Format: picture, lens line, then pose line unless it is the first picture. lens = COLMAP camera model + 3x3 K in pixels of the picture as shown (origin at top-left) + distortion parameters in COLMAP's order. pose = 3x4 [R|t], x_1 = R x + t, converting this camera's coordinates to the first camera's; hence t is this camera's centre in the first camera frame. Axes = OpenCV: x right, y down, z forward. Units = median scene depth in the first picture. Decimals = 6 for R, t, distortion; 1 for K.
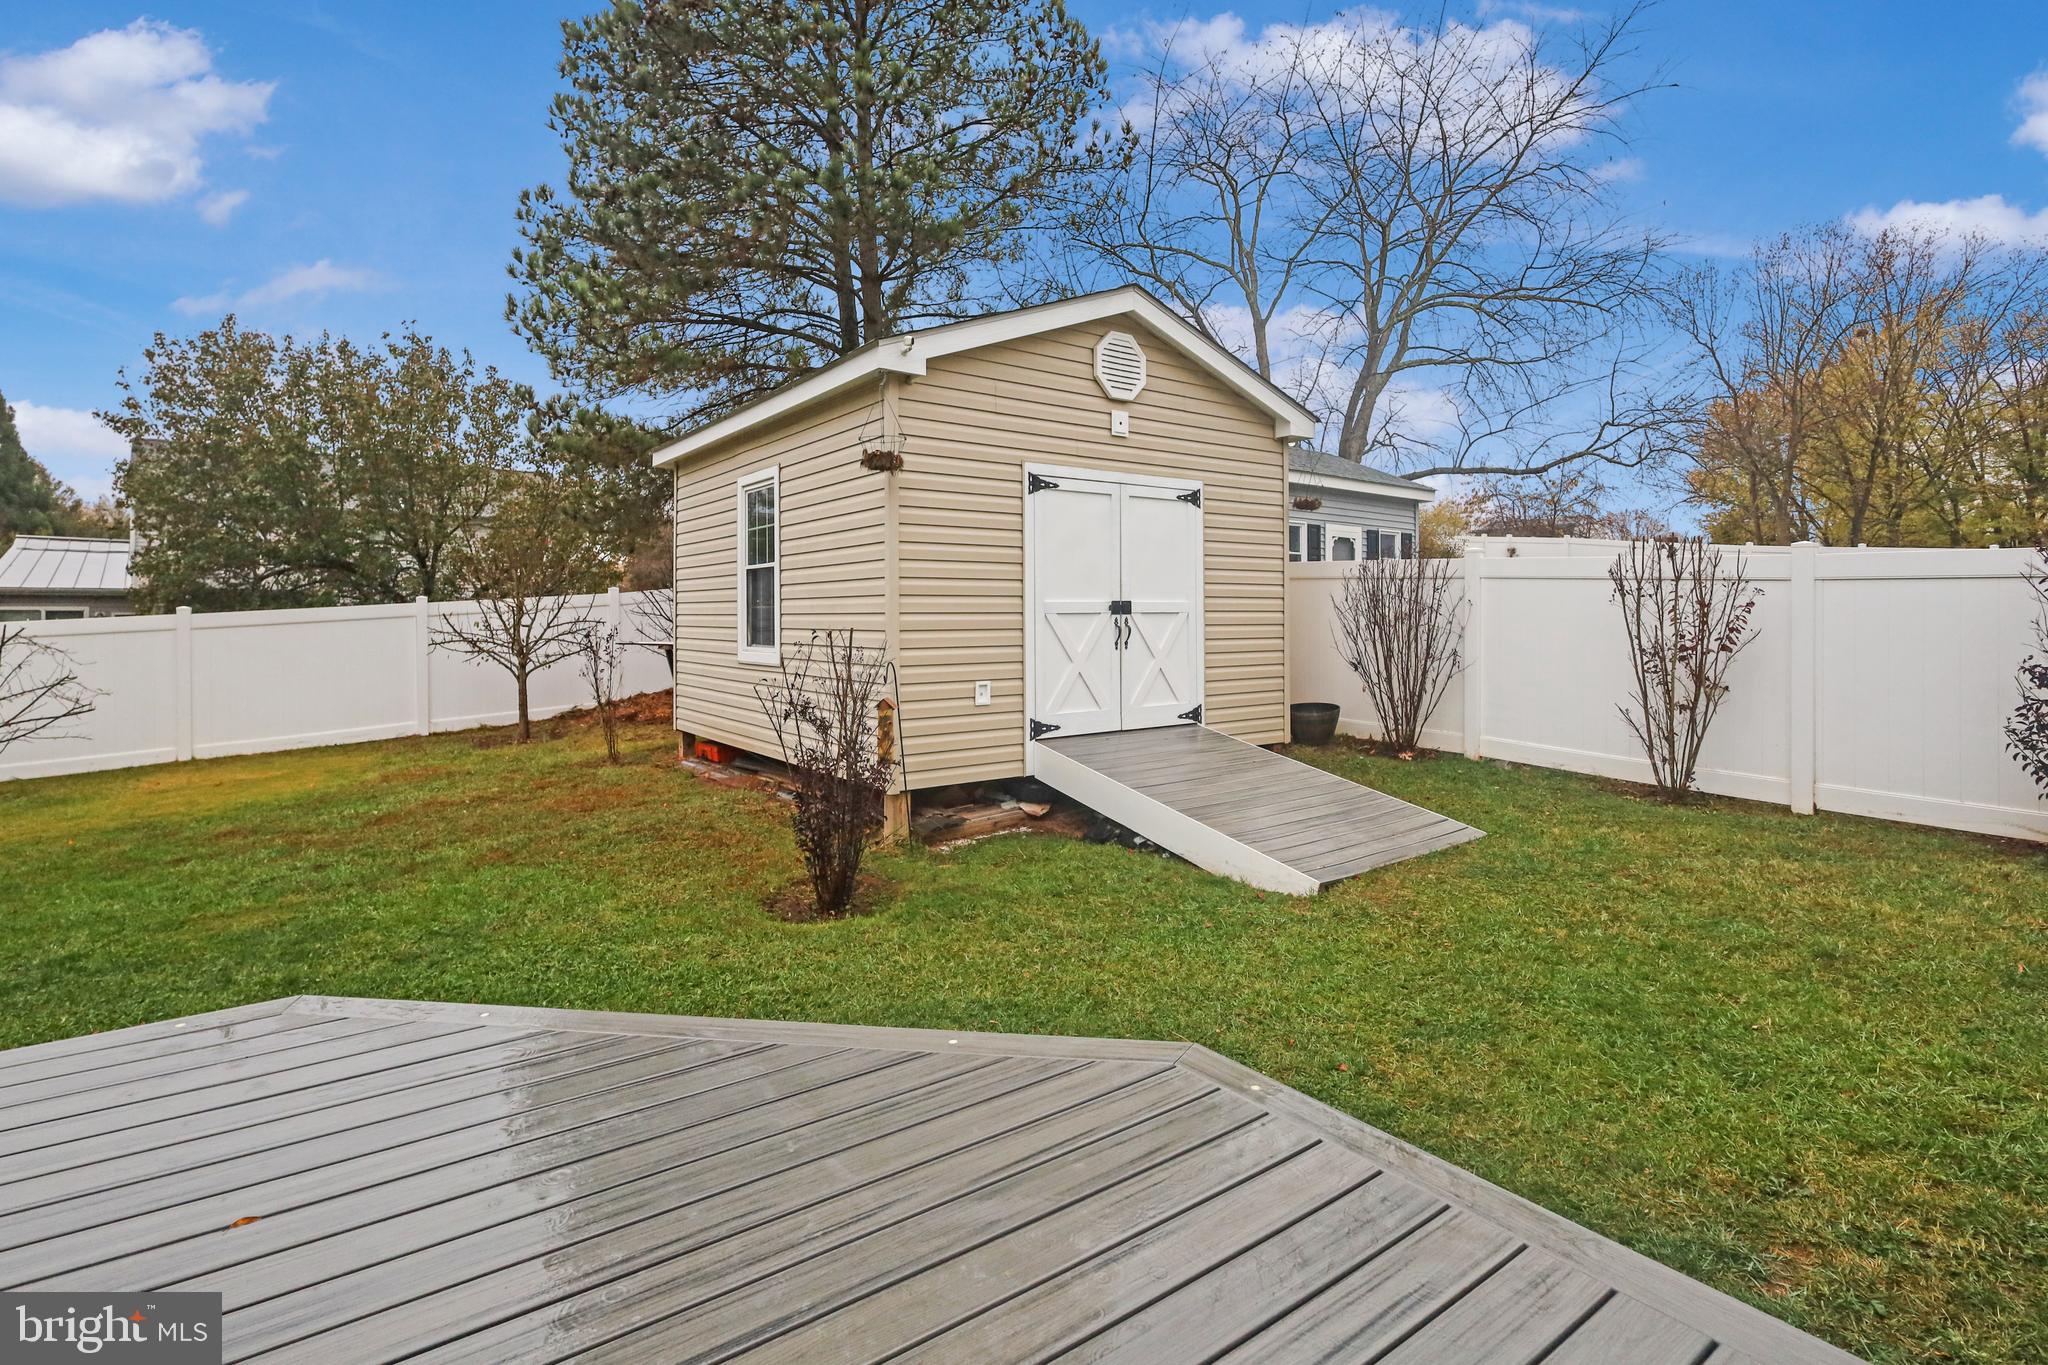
lens RADIAL K [[971.8, 0, 994.1], [0, 971.8, 608.1], [0, 0, 1]] dist [-0.009175, 0.003756]
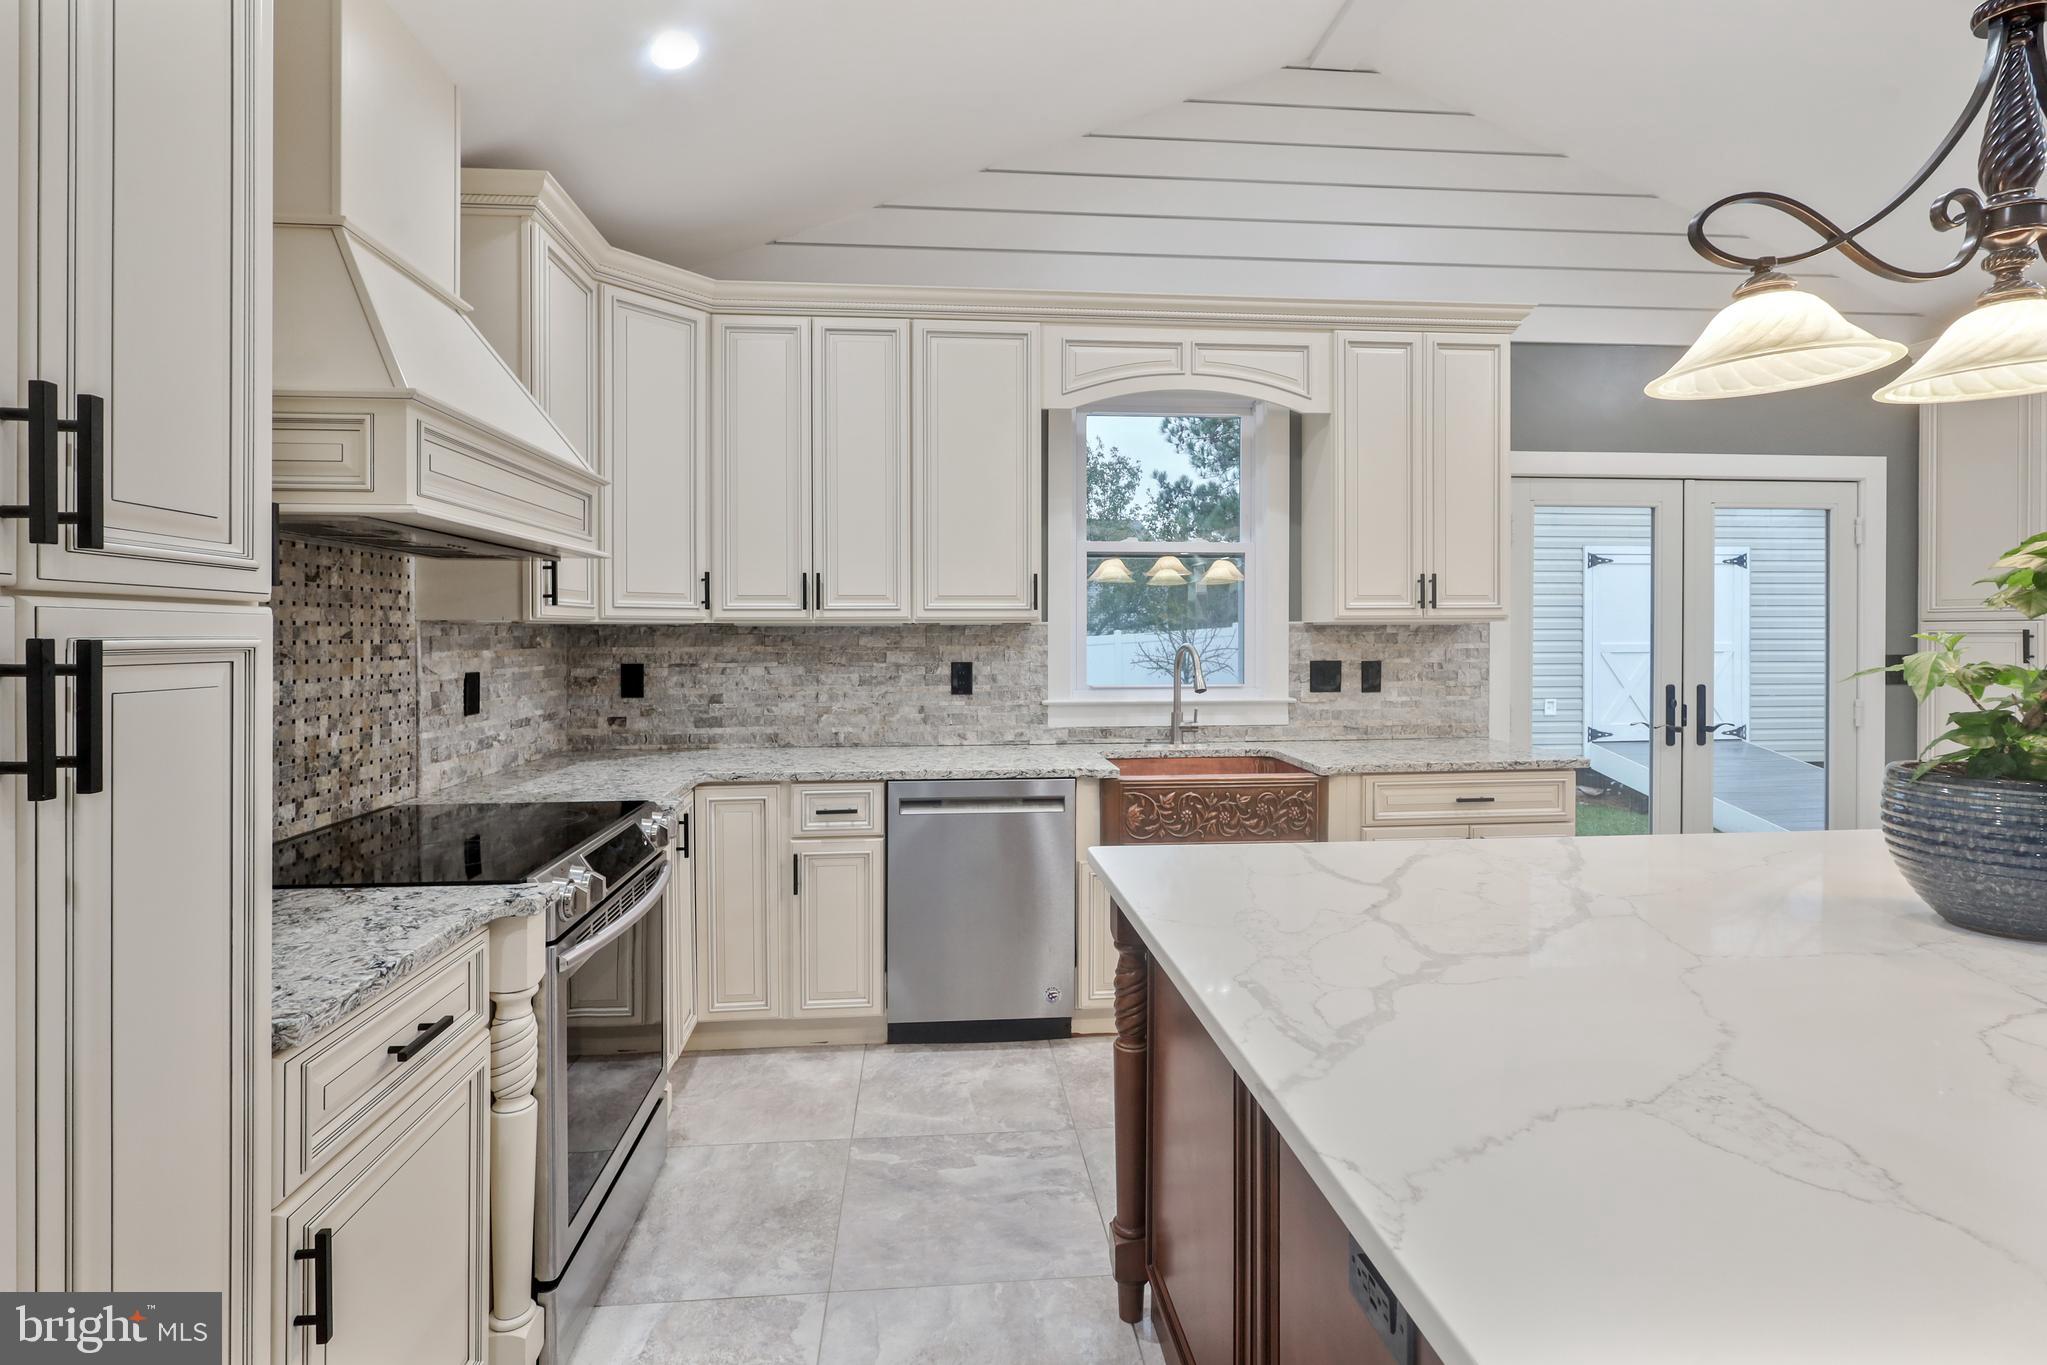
lens RADIAL K [[971.4, 0, 1017.7], [0, 971.4, 629.3], [0, 0, 1]] dist [-0.009175, 0.003756]
pose [[0.882836, 0.006845, -0.469632, -0.044203], [-0.001509, 0.999930, 0.011738, -0.056379], [0.469680, -0.009654, 0.882784, -0.815035]]
